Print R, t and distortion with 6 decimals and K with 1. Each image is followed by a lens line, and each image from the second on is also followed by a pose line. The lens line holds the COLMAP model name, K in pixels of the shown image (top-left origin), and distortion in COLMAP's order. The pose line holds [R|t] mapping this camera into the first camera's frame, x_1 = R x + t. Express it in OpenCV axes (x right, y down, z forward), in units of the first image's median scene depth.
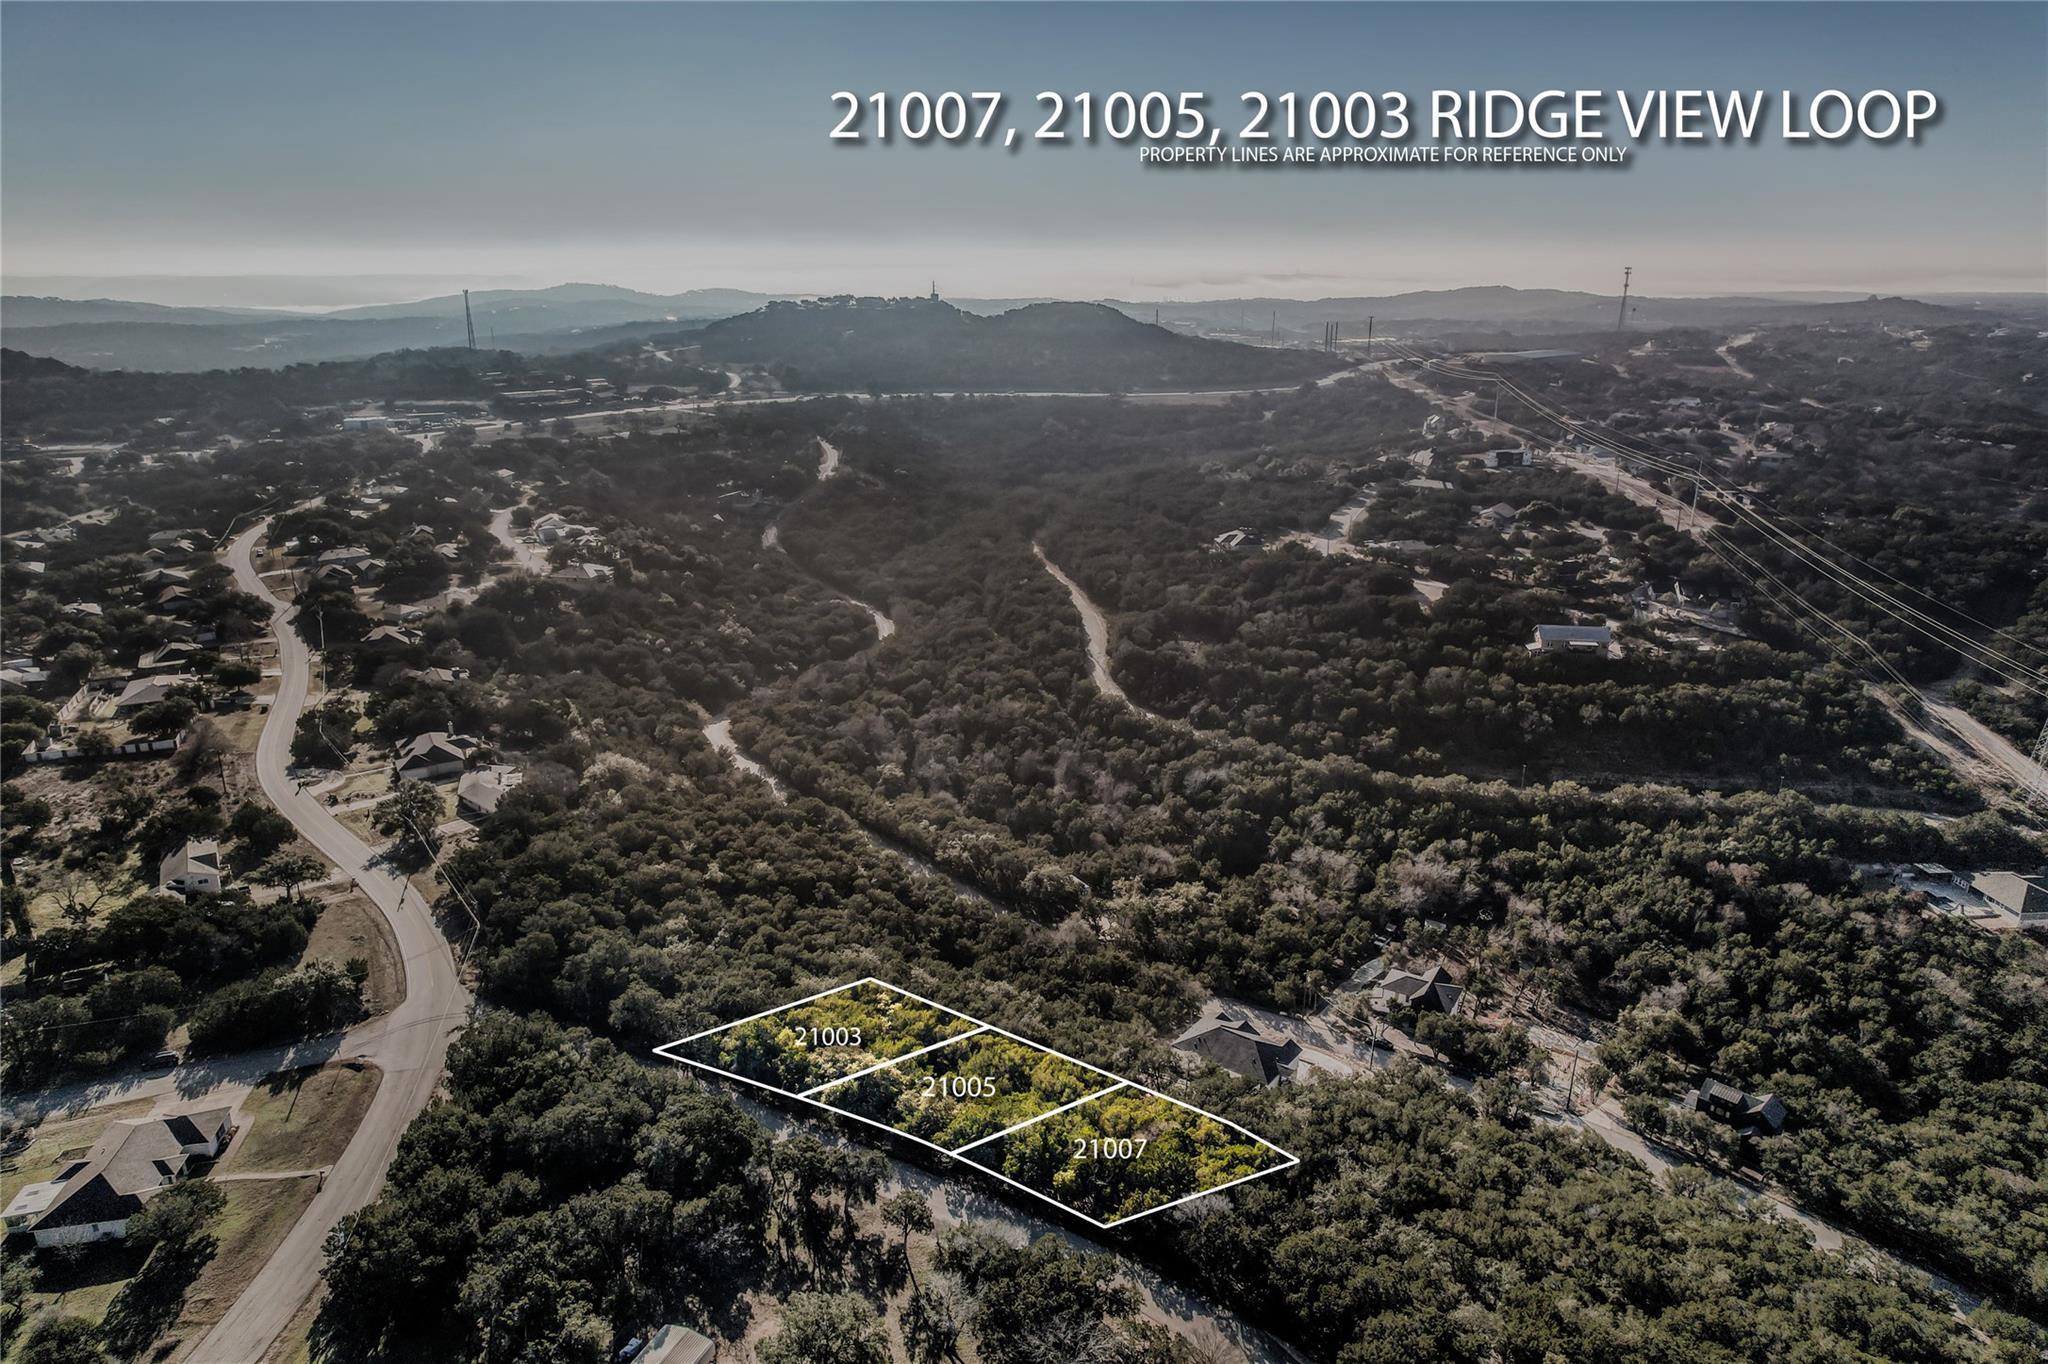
lens RADIAL K [[1328.2, 0, 1055.6], [0, 1328.2, 688.7], [0, 0, 1]] dist [-0.058237, 0.055603]
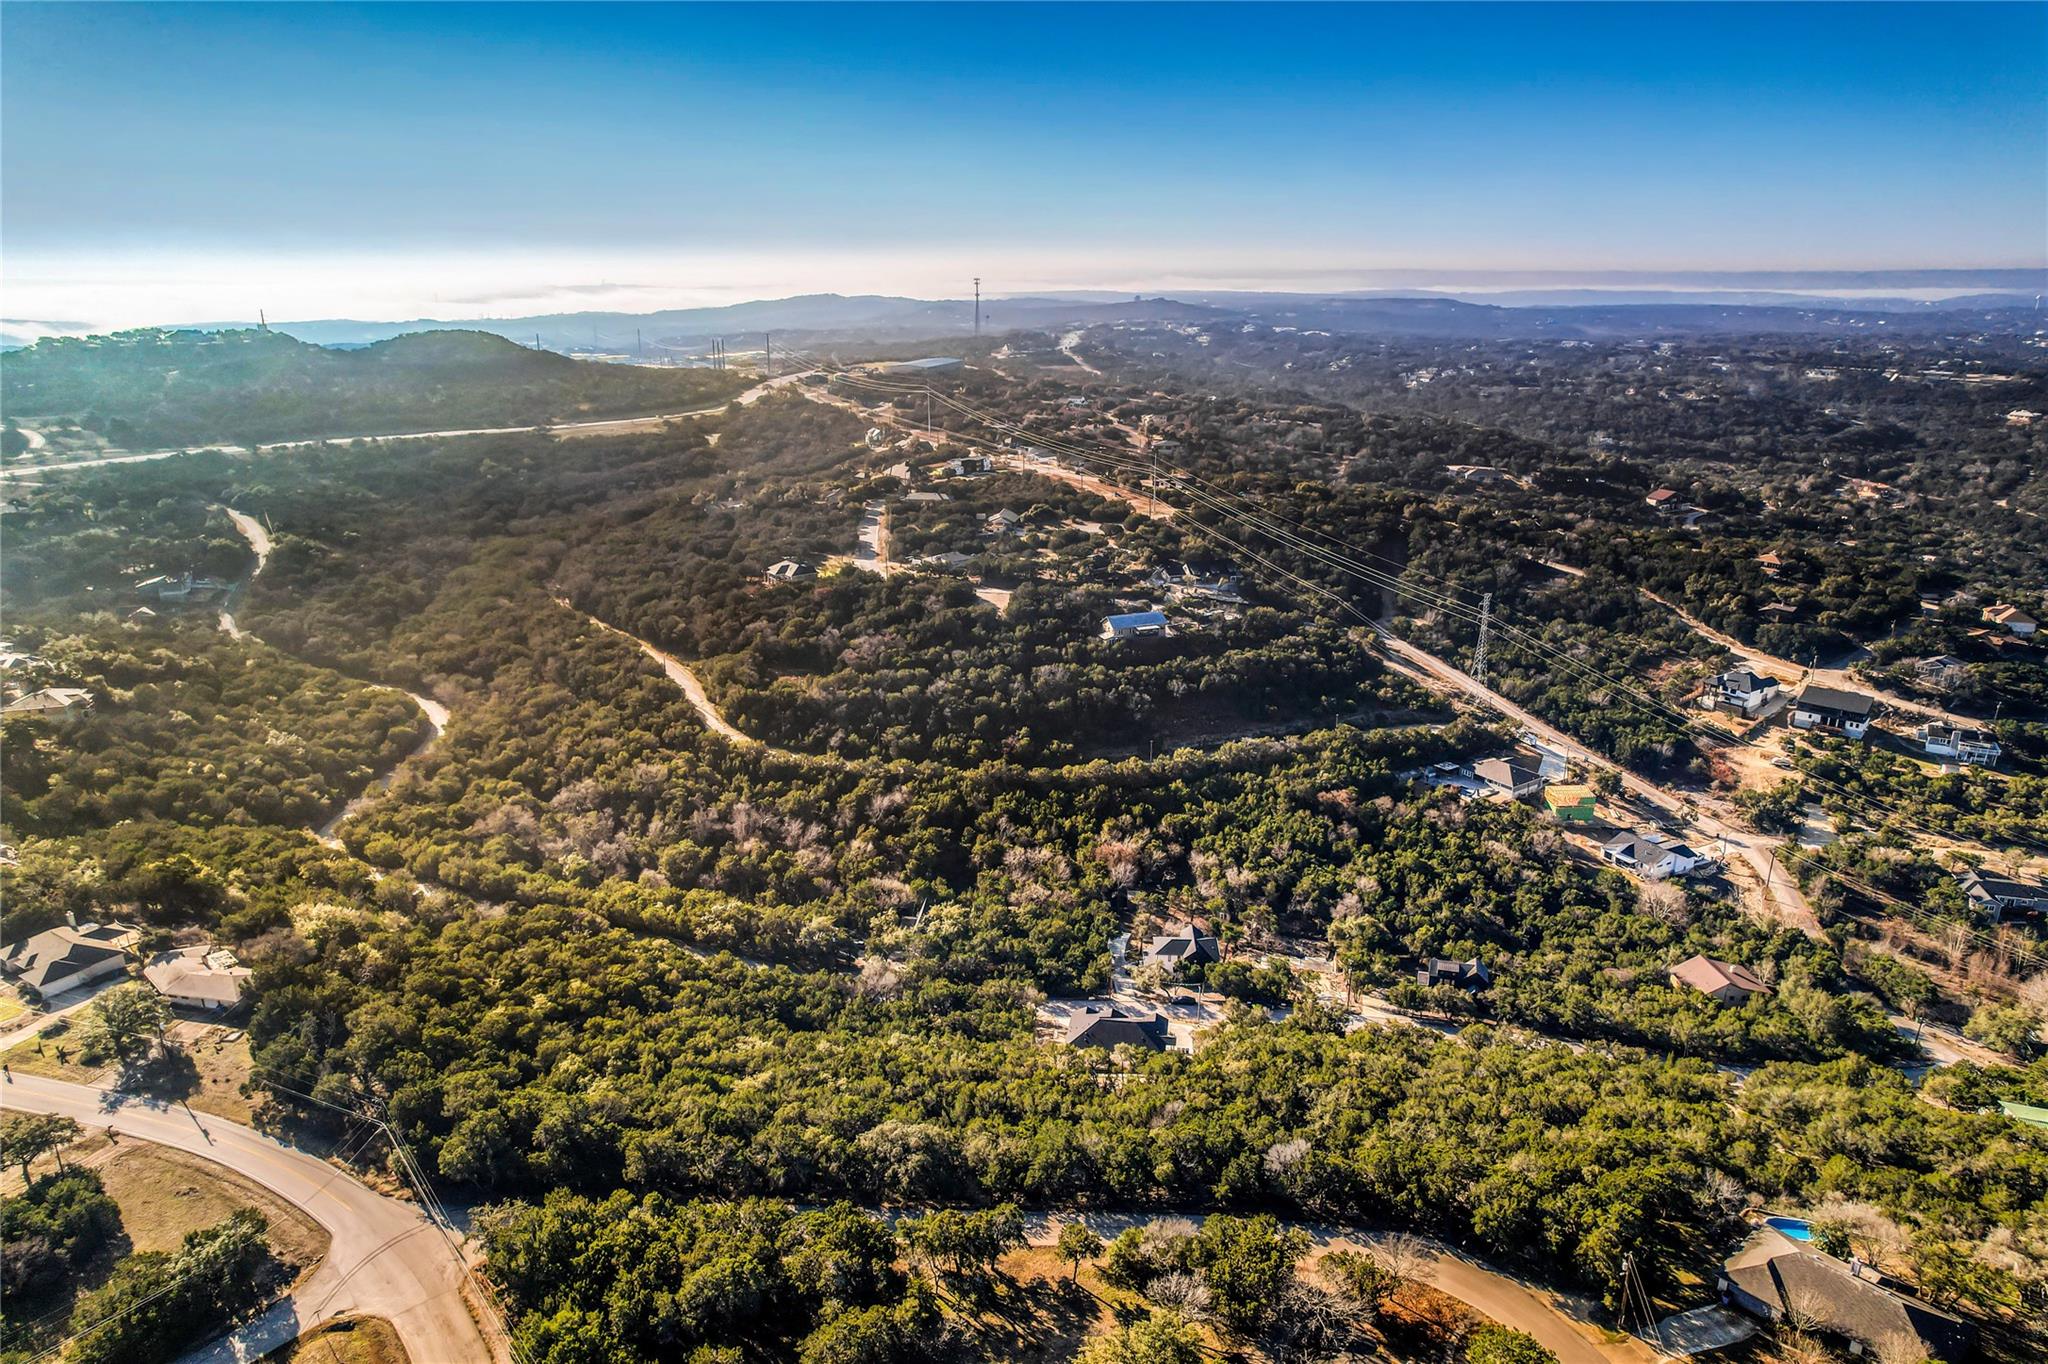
lens RADIAL K [[1328.2, 0, 1055.6], [0, 1328.2, 688.7], [0, 0, 1]] dist [-0.058237, 0.055603]
pose [[0.875393, -0.149702, 0.459648, -0.217327], [0.151663, 0.987884, 0.032904, -0.033576], [-0.459005, 0.040908, 0.887491, 0.016486]]
